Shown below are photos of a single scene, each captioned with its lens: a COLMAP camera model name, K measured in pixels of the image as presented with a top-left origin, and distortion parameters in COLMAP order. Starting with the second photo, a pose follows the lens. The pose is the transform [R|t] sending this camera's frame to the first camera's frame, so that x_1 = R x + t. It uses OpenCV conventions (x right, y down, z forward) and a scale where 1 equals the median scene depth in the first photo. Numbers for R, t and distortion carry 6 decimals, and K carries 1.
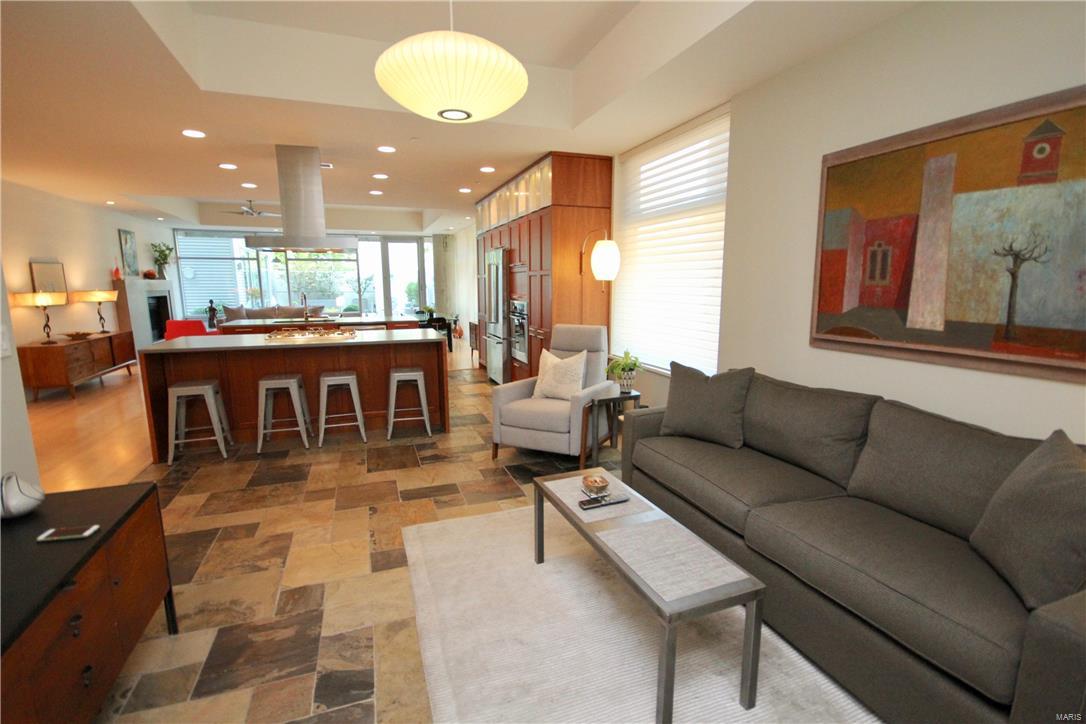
lens RADIAL K [[505.3, 0, 538.7], [0, 505.3, 363.7], [0, 0, 1]] dist [0.003092, -0.005449]
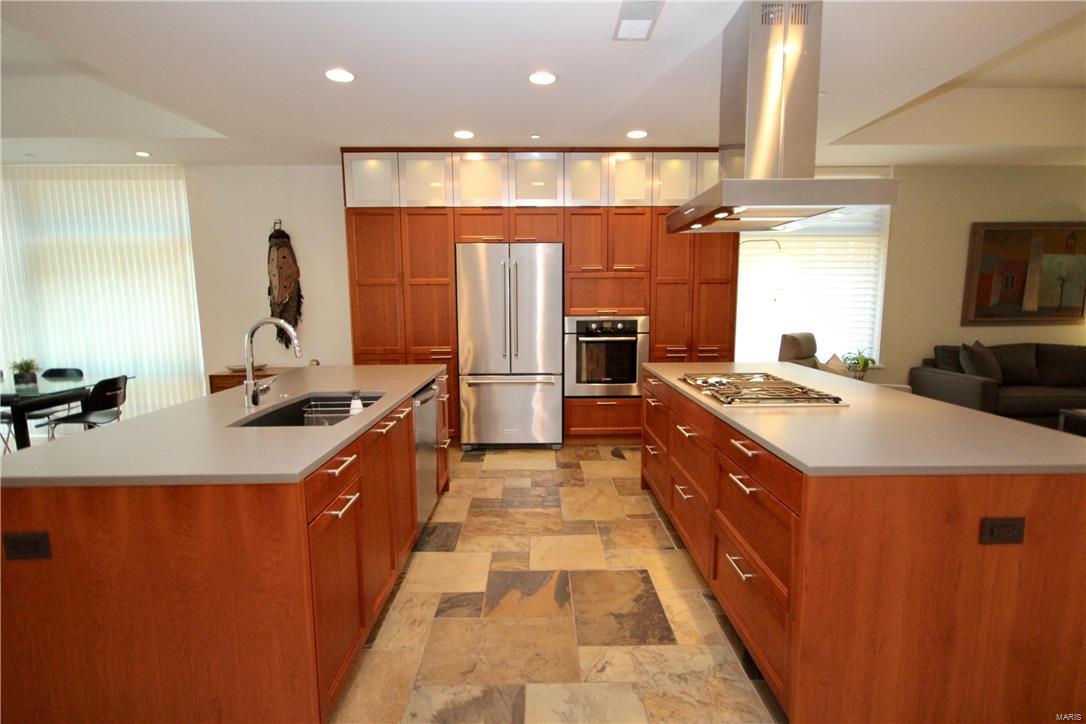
lens RADIAL K [[540.8, 0, 544.9], [0, 540.8, 367.8], [0, 0, 1]] dist [0.007858, -0.001402]
pose [[0.312827, -0.122960, 0.941817, -2.151919], [0.155124, 0.984885, 0.077058, -0.325604], [-0.937057, 0.121992, 0.327173, 2.162393]]
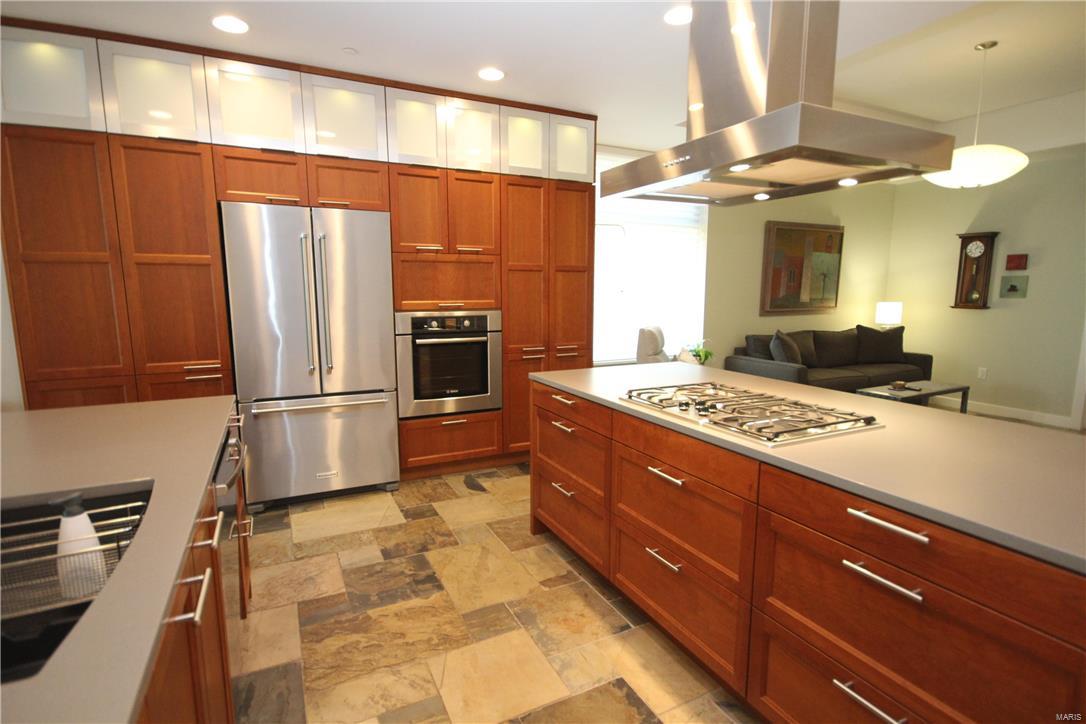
lens RADIAL K [[540.8, 0, 546.5], [0, 540.8, 368.5], [0, 0, 1]] dist [0.007858, -0.001402]
pose [[-0.132719, -0.145884, 0.980359, -1.743869], [0.154525, 0.973969, 0.165853, -0.380325], [-0.979034, 0.173502, -0.106721, 2.517323]]
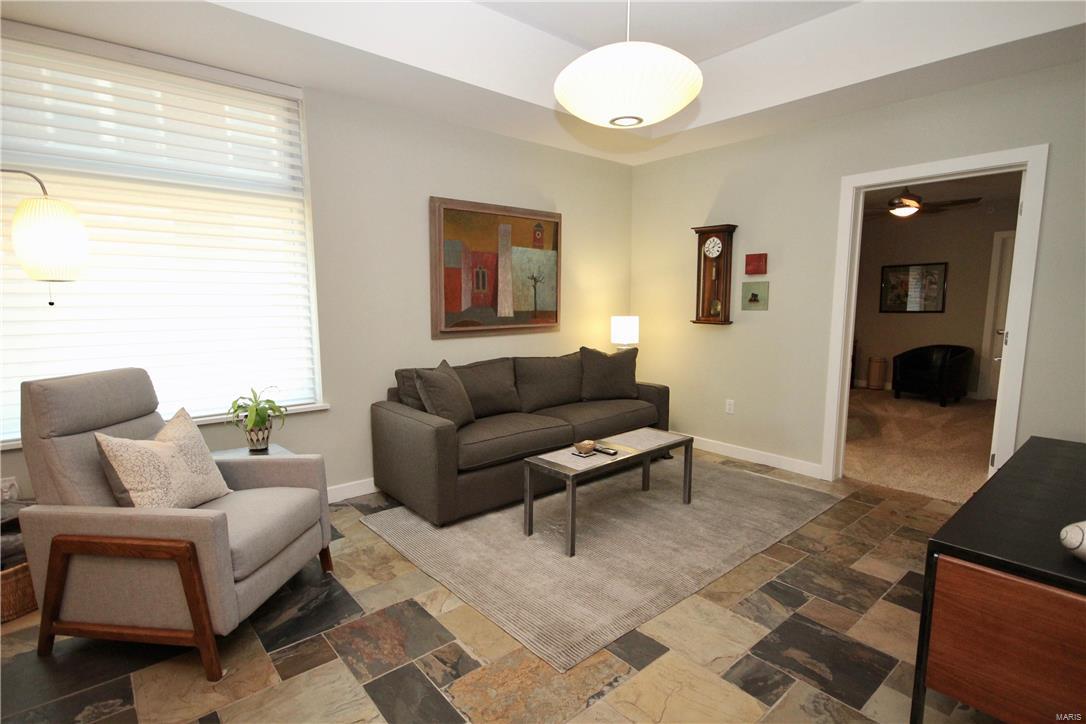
lens RADIAL K [[540.8, 0, 553.7], [0, 540.8, 363.9], [0, 0, 1]] dist [0.007858, -0.001402]
pose [[-0.373126, -0.114675, 0.920667, -1.067782], [0.144024, 0.973143, 0.179581, -0.216925], [-0.916534, 0.199605, -0.346589, 1.473519]]
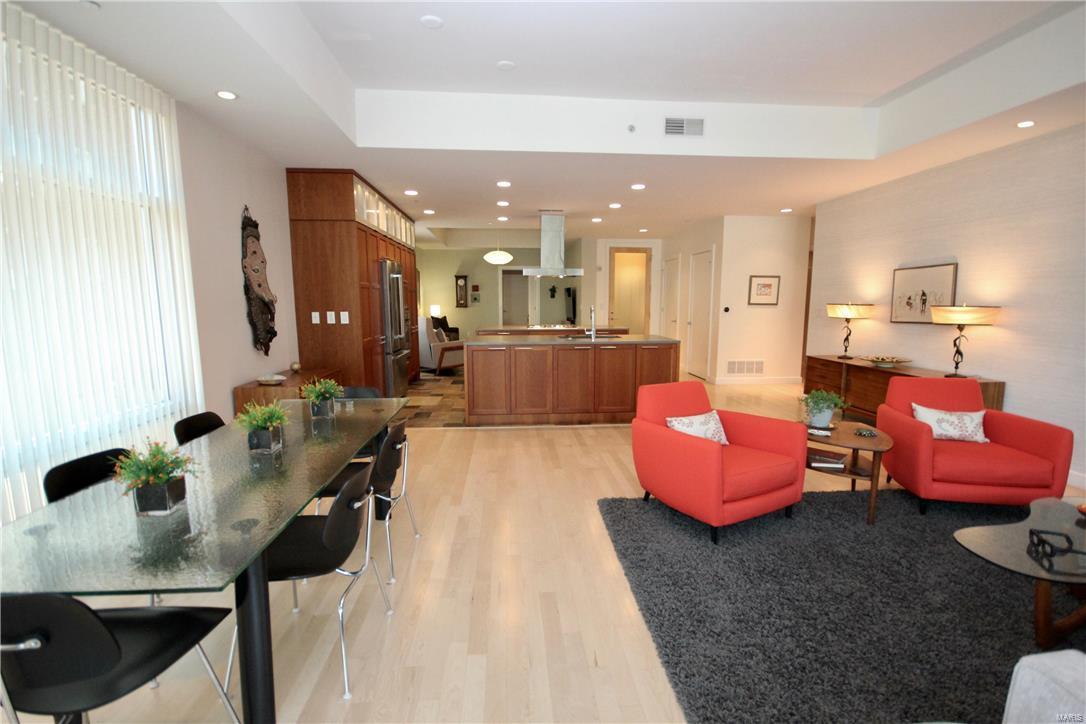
lens RADIAL K [[505.3, 0, 544.6], [0, 505.3, 366.0], [0, 0, 1]] dist [0.003092, -0.005449]
pose [[-0.967542, -0.030632, 0.250846, -1.789592], [0.042686, 0.958553, 0.281698, -0.849124], [-0.249078, 0.283263, -0.926133, 5.446770]]
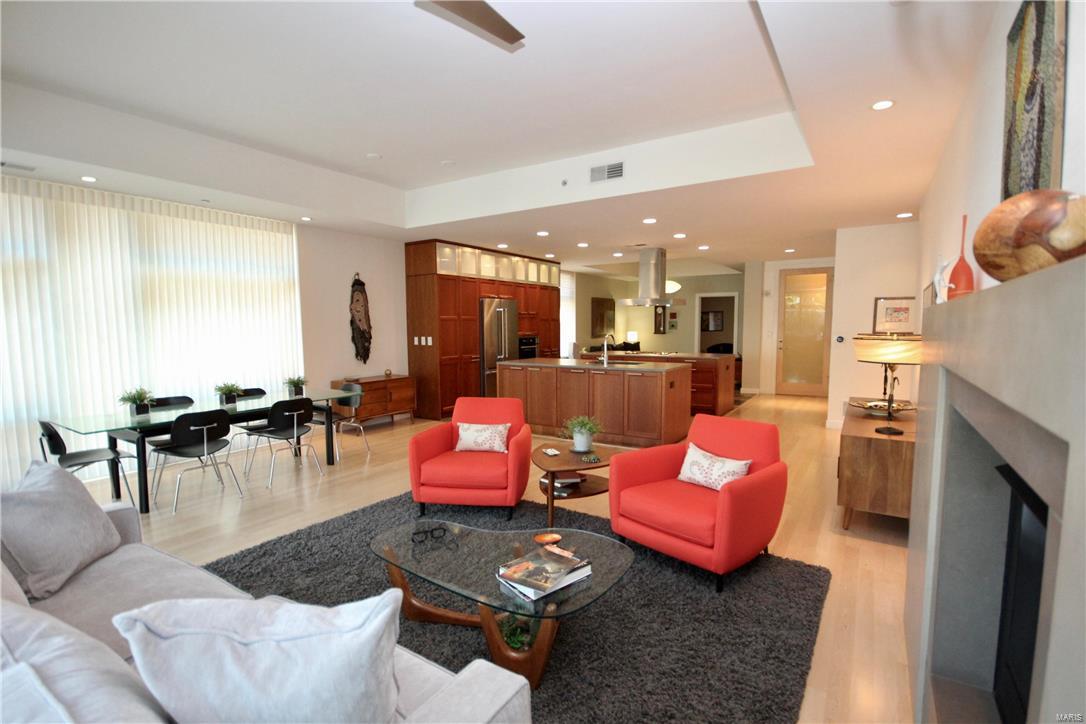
lens RADIAL K [[505.3, 0, 546.7], [0, 505.3, 364.9], [0, 0, 1]] dist [0.003092, -0.005449]
pose [[-0.615404, -0.056943, 0.786152, -3.337792], [0.131154, 0.976085, 0.173368, -0.772302], [-0.777223, 0.209799, -0.593219, 4.888679]]
